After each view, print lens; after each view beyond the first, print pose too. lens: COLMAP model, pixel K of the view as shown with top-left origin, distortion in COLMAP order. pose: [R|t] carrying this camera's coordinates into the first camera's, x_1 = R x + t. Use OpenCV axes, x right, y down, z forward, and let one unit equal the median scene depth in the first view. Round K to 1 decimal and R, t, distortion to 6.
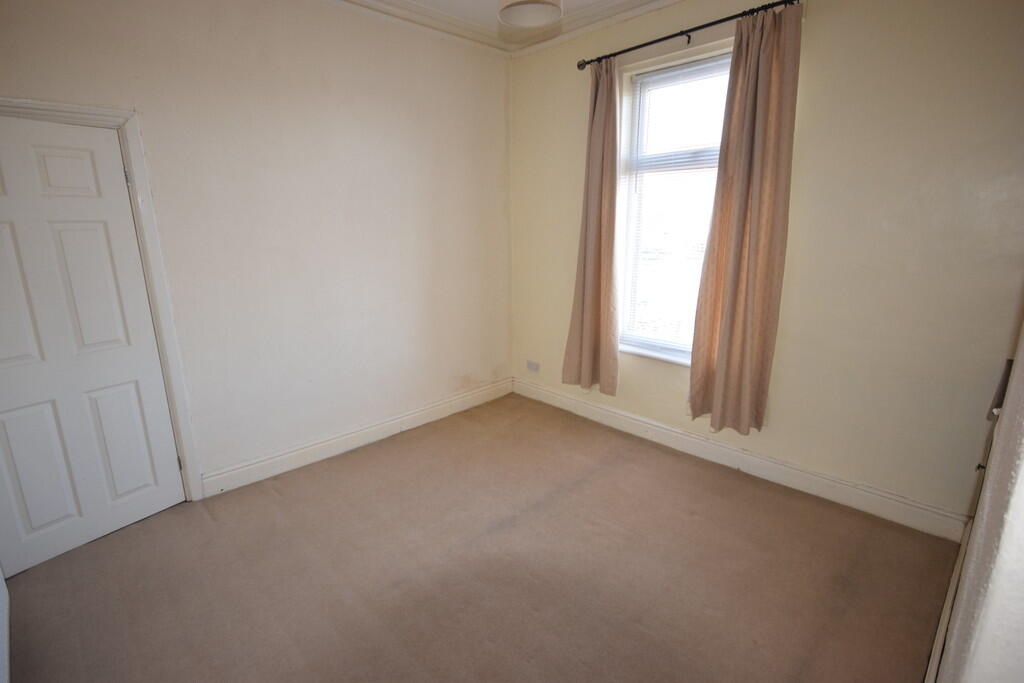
lens RADIAL K [[497.7, 0, 512.0], [0, 497.7, 341.5], [0, 0, 1]] dist [0.031793, 0.000071]
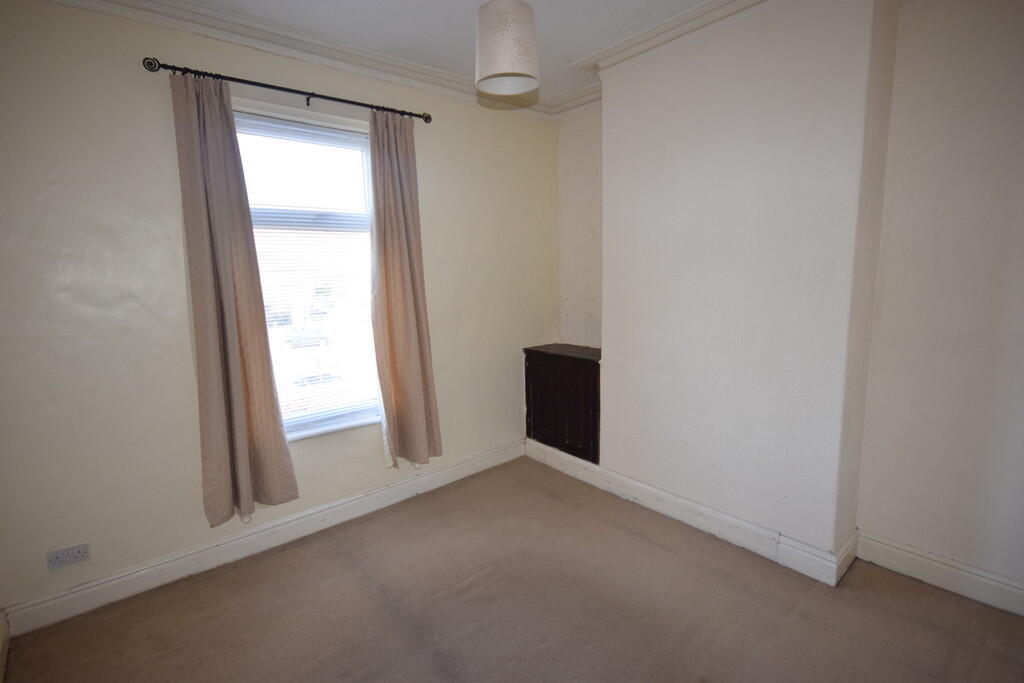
lens RADIAL K [[470.1, 0, 512.0], [0, 470.1, 341.5], [0, 0, 1]] dist [0.003753, 0.000161]
pose [[0.079396, -0.138898, 0.987119, -0.521899], [0.263889, 0.957845, 0.113554, -0.137834], [-0.961280, 0.251474, 0.112703, 0.569400]]
